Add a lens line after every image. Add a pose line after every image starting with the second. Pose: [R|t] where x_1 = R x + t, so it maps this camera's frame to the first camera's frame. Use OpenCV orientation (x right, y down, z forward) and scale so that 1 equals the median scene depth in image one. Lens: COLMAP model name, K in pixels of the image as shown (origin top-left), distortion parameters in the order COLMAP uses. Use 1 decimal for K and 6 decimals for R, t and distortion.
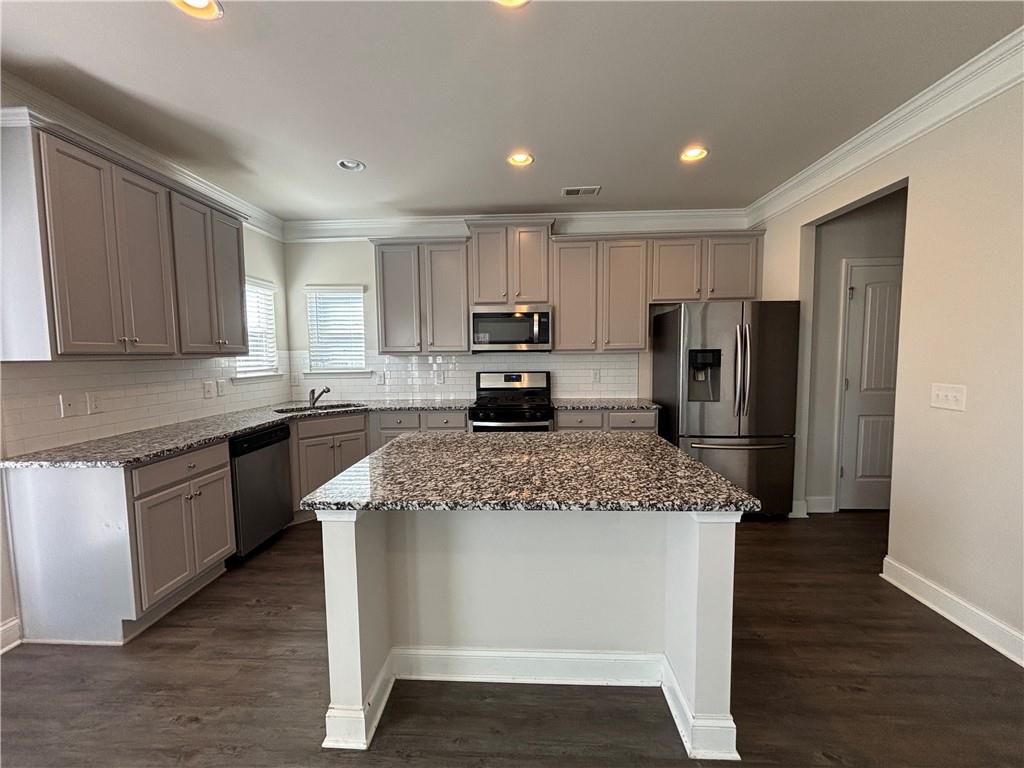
lens RADIAL K [[410.9, 0, 512.0], [0, 410.9, 384.0], [0, 0, 1]] dist [-0.000294, 0.000035]
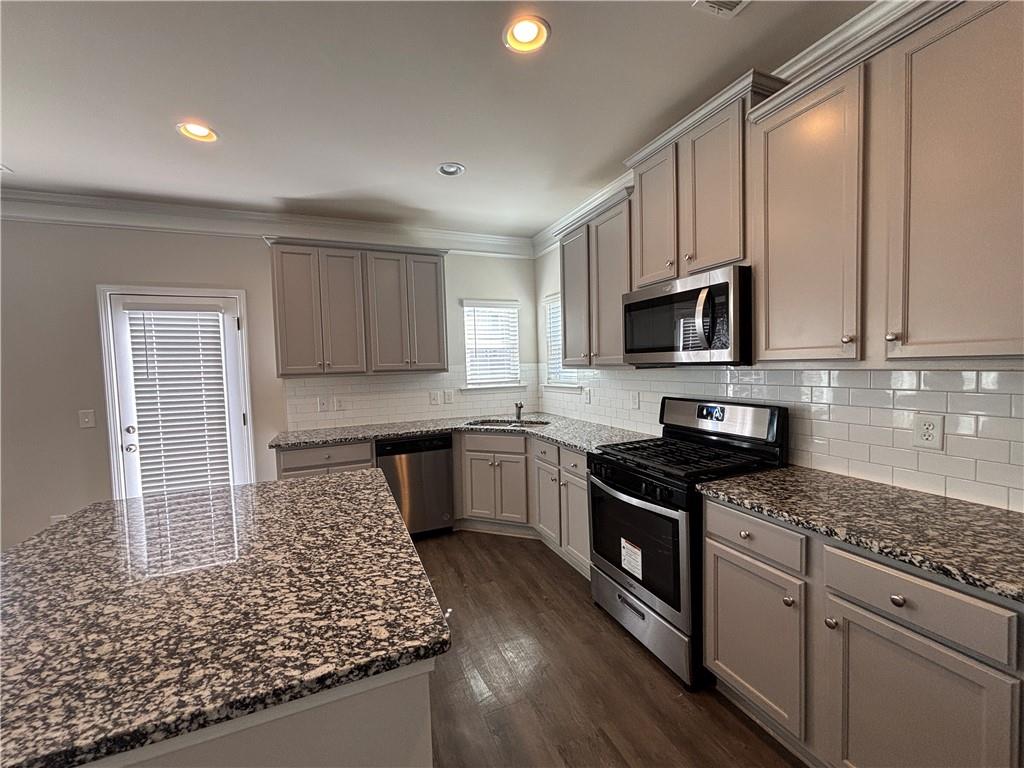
lens RADIAL K [[410.9, 0, 512.0], [0, 410.9, 384.0], [0, 0, 1]] dist [-0.000294, 0.000035]
pose [[0.430965, 0.040603, -0.901455, 0.414746], [-0.042639, 0.998788, 0.024602, -0.058879], [0.901361, 0.027835, 0.432174, 0.574361]]
